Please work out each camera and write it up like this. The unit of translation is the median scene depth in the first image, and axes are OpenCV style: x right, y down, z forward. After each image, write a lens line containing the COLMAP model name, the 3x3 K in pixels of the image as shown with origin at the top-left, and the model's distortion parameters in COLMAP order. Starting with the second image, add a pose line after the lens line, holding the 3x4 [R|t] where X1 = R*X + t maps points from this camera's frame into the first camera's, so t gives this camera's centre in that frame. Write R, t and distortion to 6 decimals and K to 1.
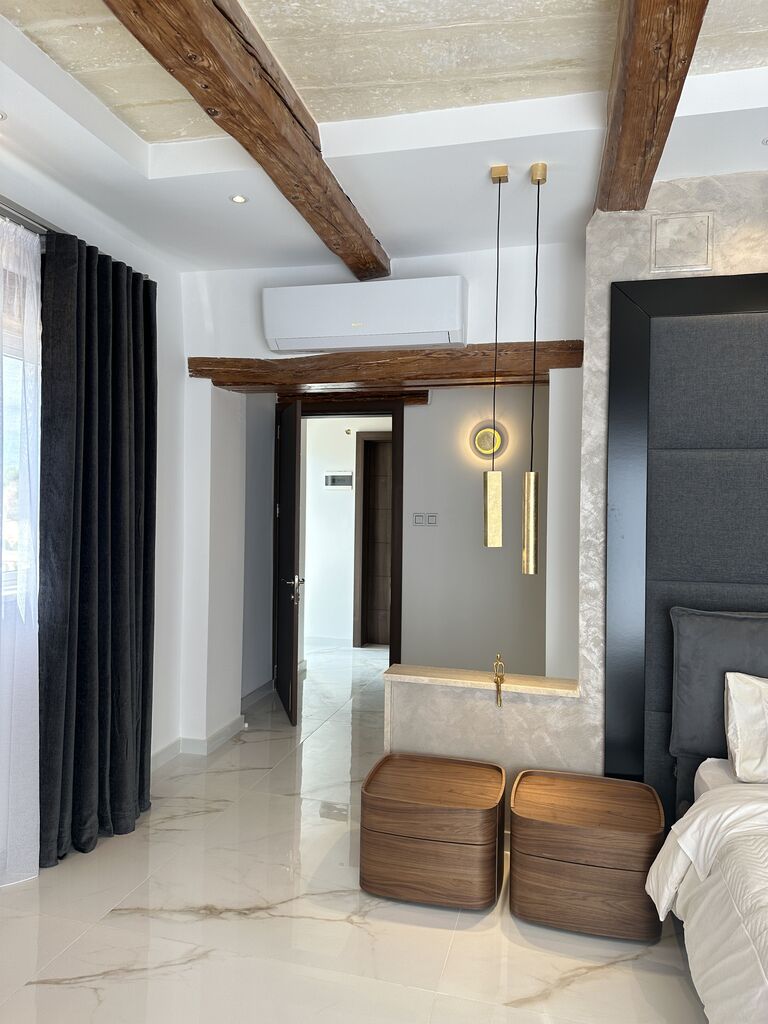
lens RADIAL K [[723.0, 0, 379.0], [0, 723.0, 505.6], [0, 0, 1]] dist [0.077953, -0.097663]
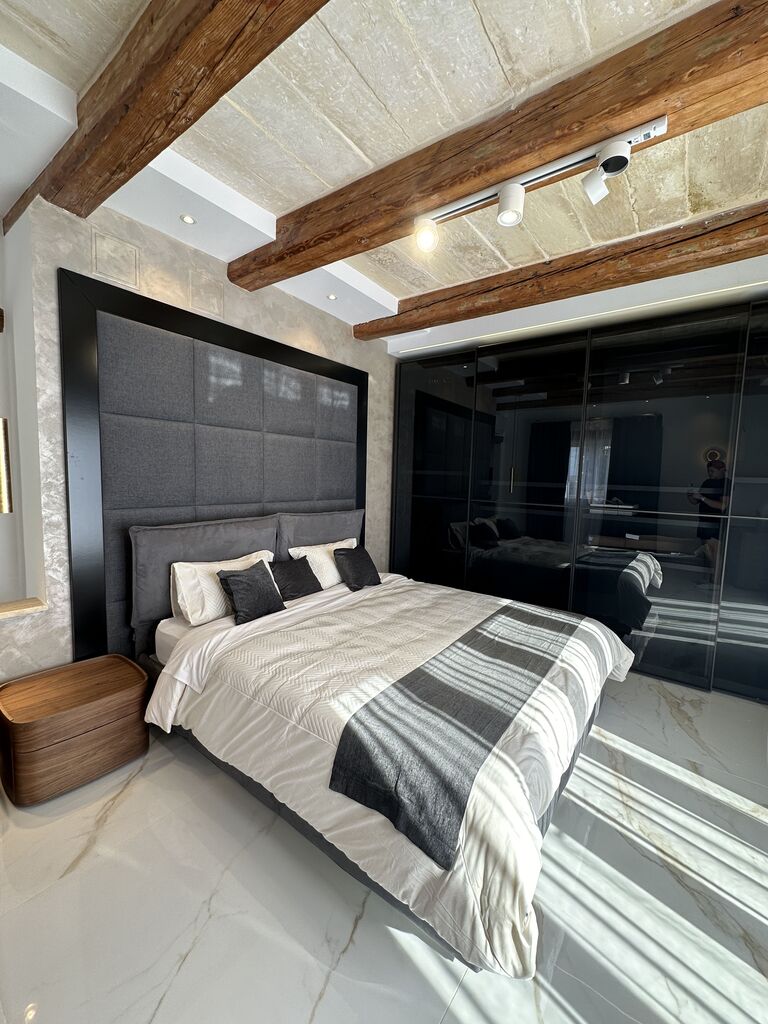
lens RADIAL K [[409.2, 0, 382.3], [0, 409.2, 512.4], [0, 0, 1]] dist [-0.002973, -0.000020]
pose [[0.381448, -0.085317, 0.920445, -0.134125], [-0.019207, 0.994785, 0.100167, 0.019877], [-0.924191, -0.055888, 0.377821, 0.231857]]
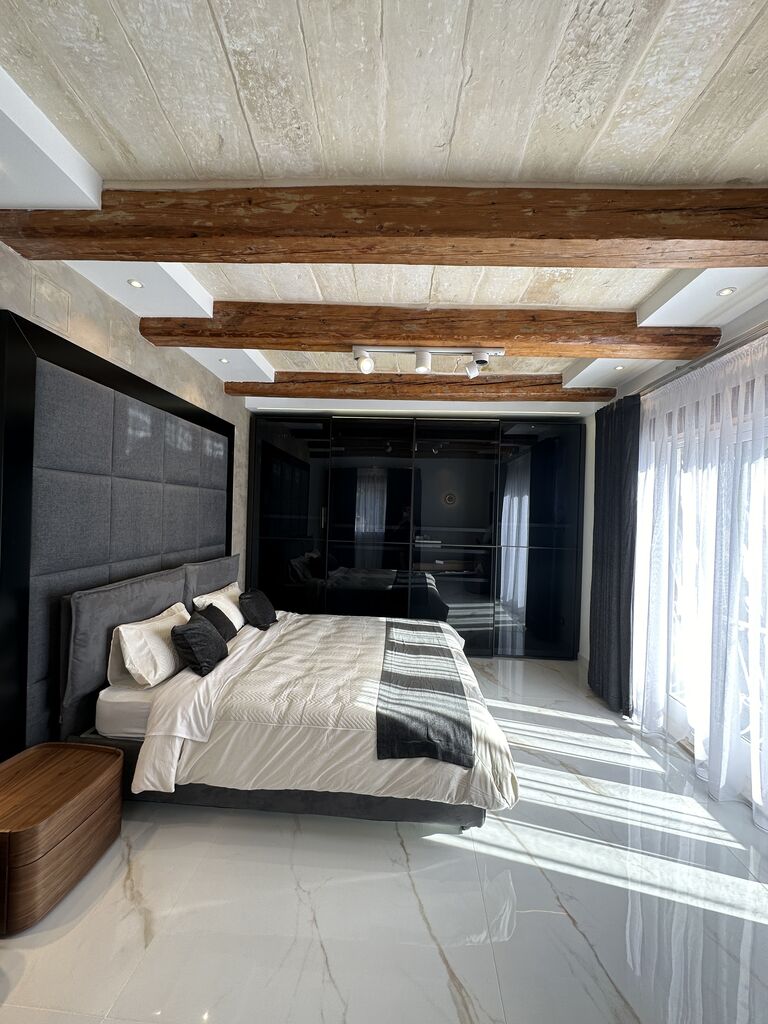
lens RADIAL K [[408.2, 0, 384.2], [0, 408.2, 512.7], [0, 0, 1]] dist [-0.004068, 0.000613]
pose [[-0.196744, -0.019564, 0.980260, -0.390359], [-0.027888, 0.999508, 0.014350, -0.028054], [-0.980058, -0.024514, -0.197193, 0.565685]]
